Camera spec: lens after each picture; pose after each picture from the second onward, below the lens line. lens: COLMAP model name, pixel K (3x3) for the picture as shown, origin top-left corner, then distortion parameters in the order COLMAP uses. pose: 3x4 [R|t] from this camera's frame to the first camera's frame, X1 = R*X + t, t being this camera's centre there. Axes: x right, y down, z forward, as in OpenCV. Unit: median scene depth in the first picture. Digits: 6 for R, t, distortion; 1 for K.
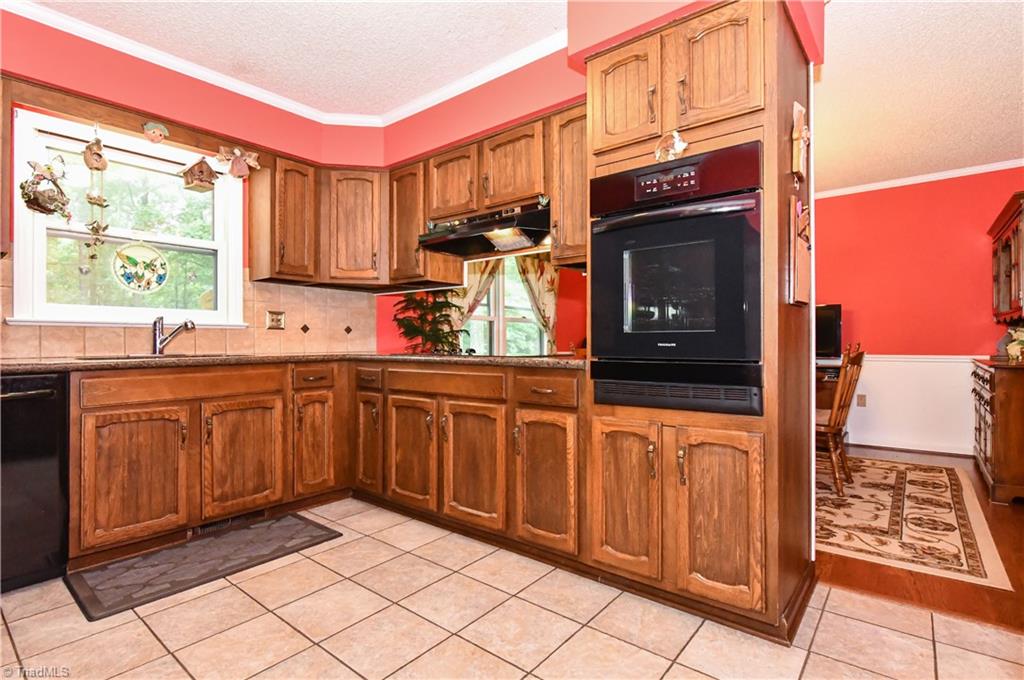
lens RADIAL K [[496.6, 0, 512.6], [0, 496.6, 339.2], [0, 0, 1]] dist [0.005407, -0.006401]
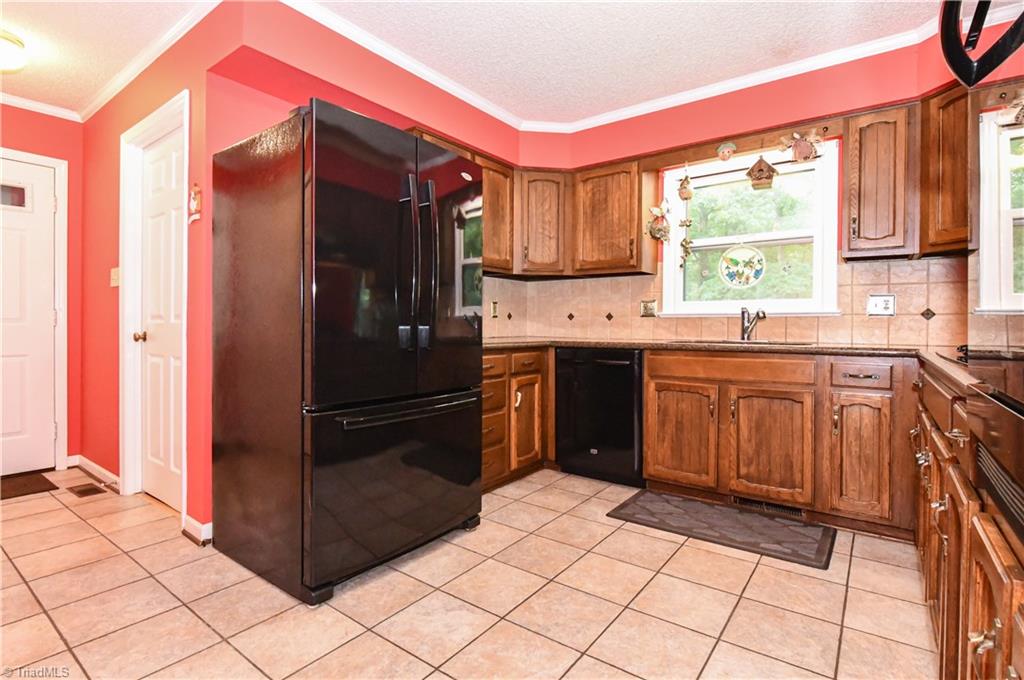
lens RADIAL K [[496.6, 0, 518.3], [0, 496.6, 328.9], [0, 0, 1]] dist [0.005407, -0.006401]
pose [[0.051791, 0.007188, -0.998632, 0.451753], [-0.002446, 0.999972, 0.007071, -0.003296], [0.998655, 0.002077, 0.051807, 0.468963]]
